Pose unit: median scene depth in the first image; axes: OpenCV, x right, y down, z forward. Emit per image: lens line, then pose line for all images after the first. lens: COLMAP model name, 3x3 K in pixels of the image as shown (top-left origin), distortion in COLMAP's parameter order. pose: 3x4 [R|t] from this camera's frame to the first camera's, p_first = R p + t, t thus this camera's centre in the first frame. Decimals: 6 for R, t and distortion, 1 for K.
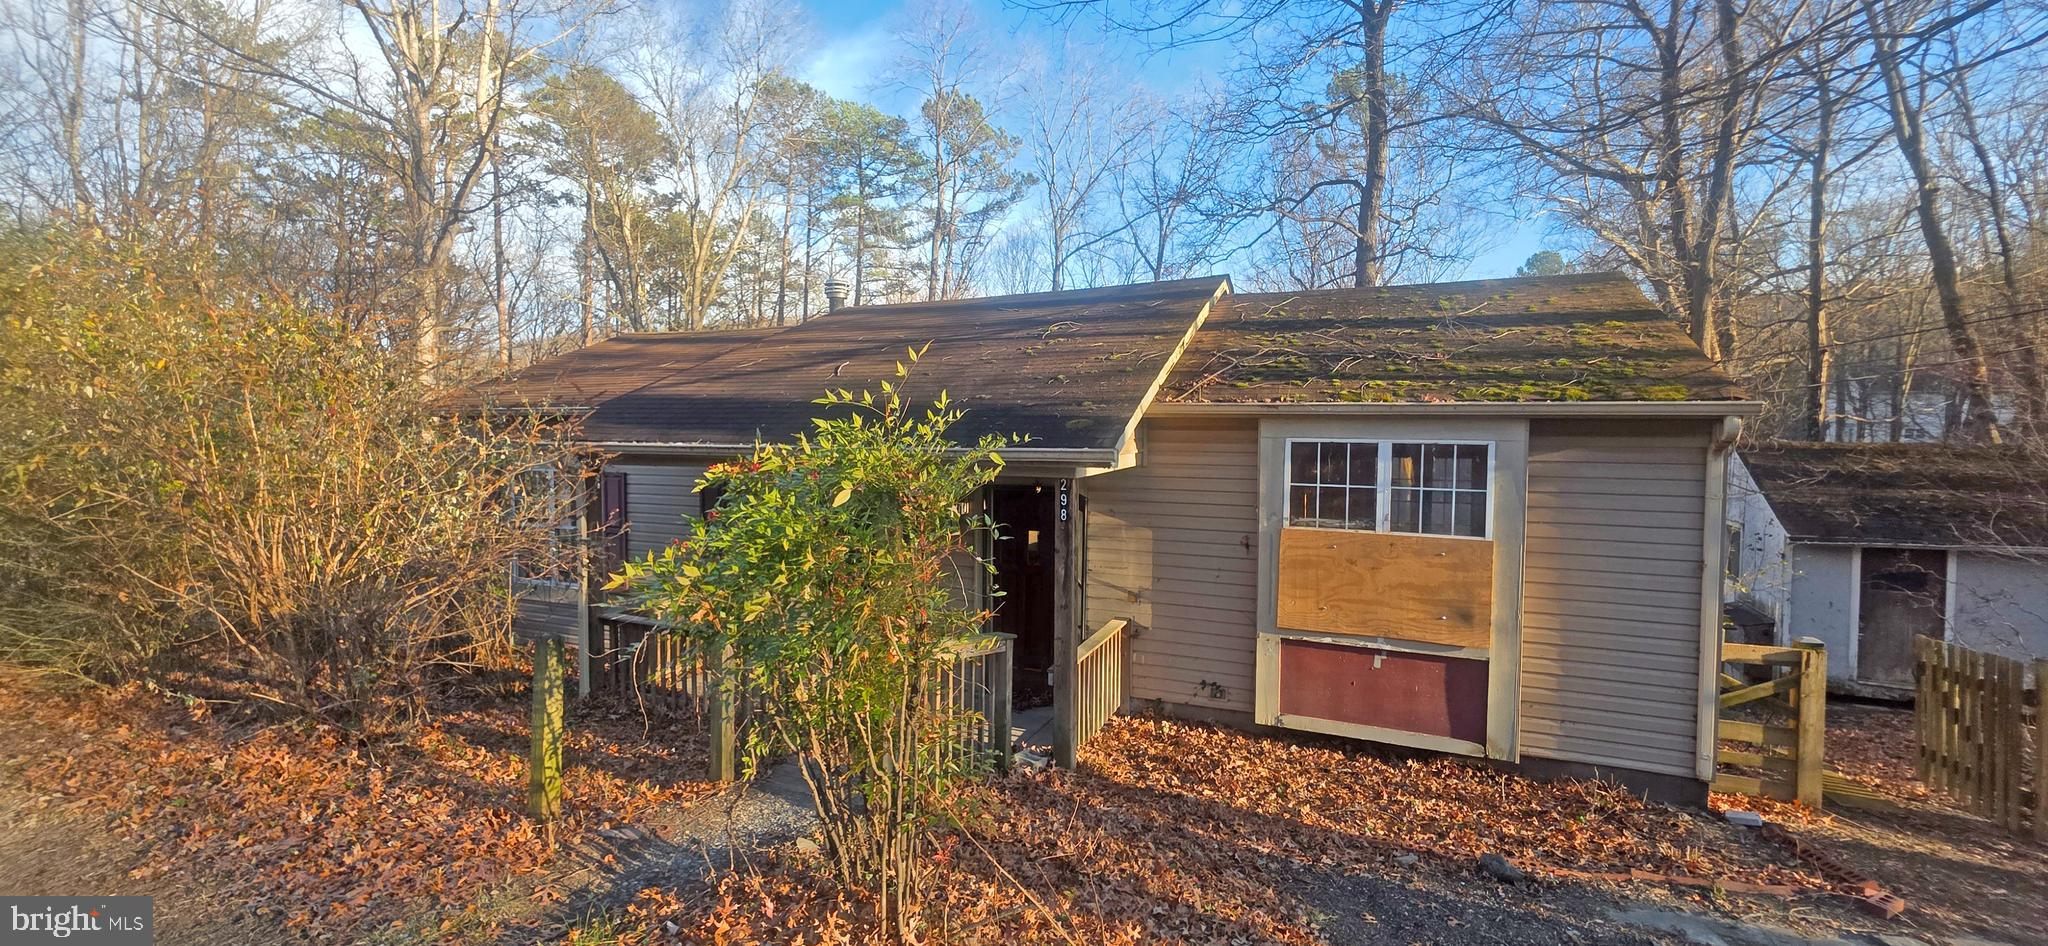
lens RADIAL K [[833.5, 0, 1018.8], [0, 833.5, 463.0], [0, 0, 1]] dist [0.002213, 0.000024]
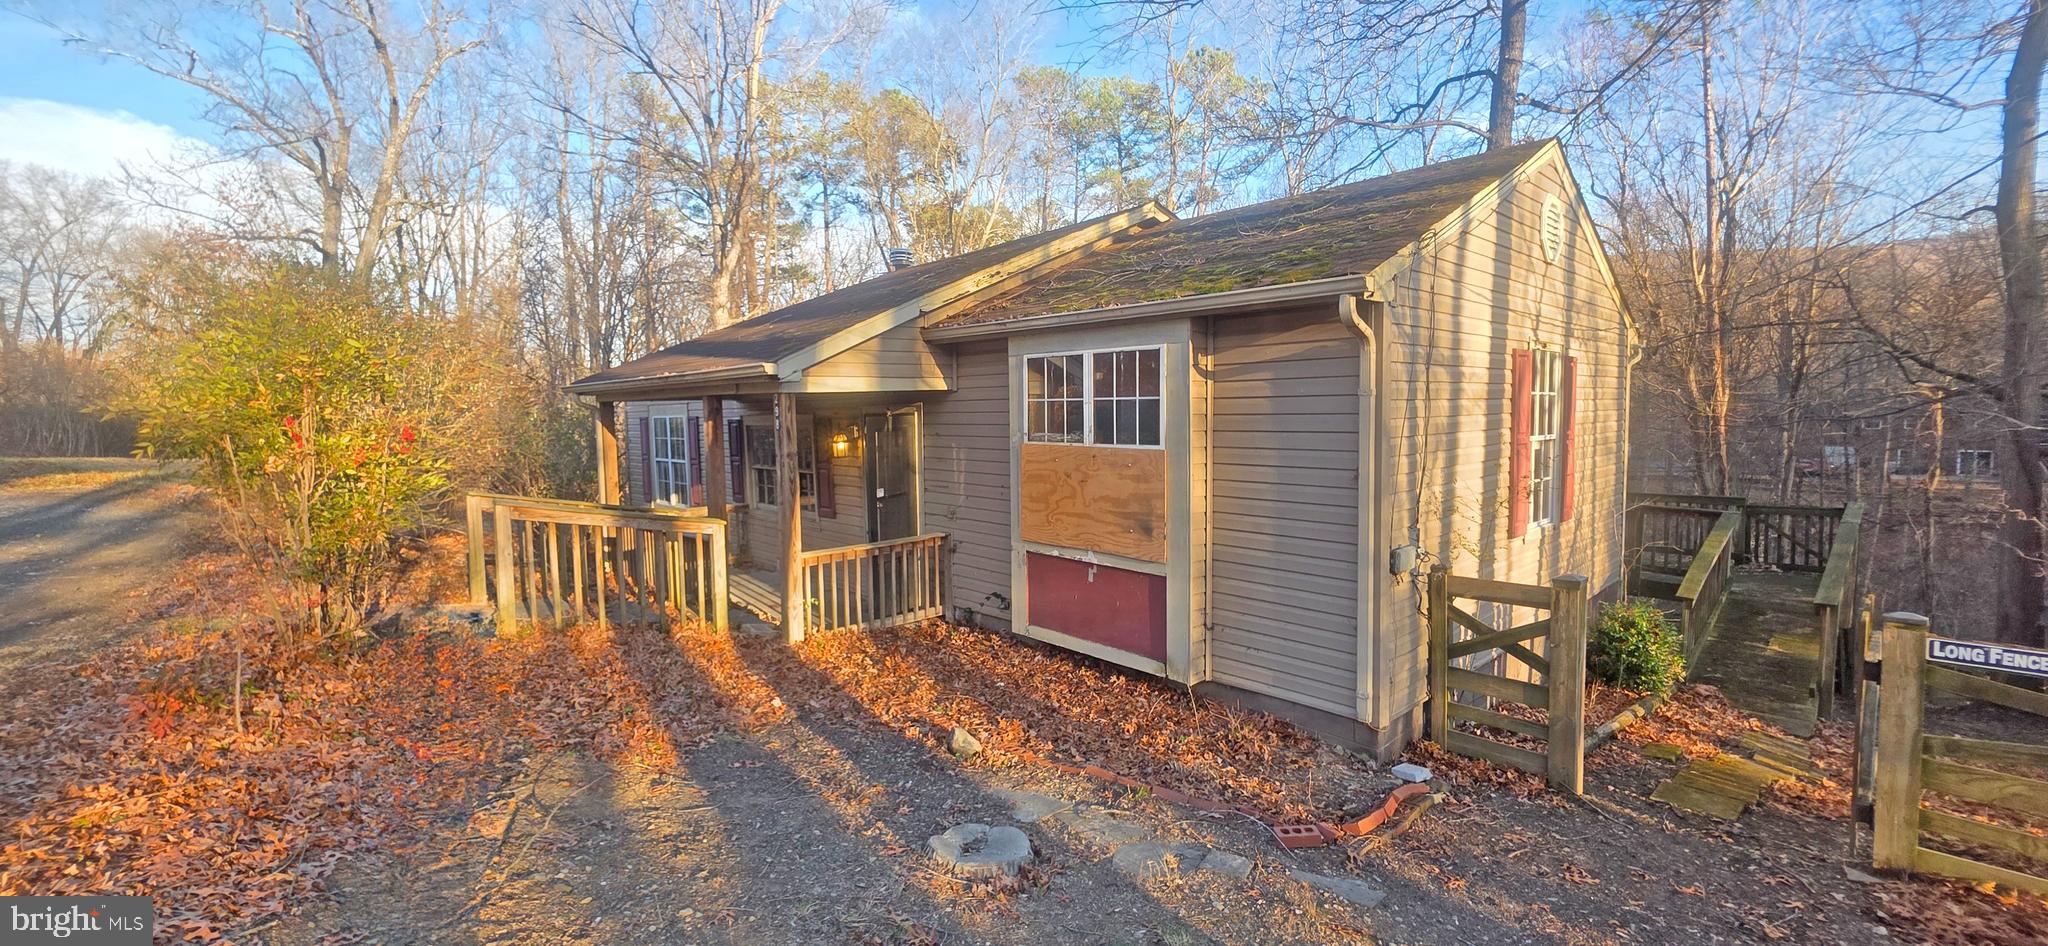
lens RADIAL K [[833.5, 0, 1018.8], [0, 833.5, 463.0], [0, 0, 1]] dist [0.002213, 0.000024]
pose [[0.907335, 0.007073, -0.420348, 0.775574], [0.004261, 0.999652, 0.026018, 0.078483], [0.420386, -0.025398, 0.906990, 0.066712]]
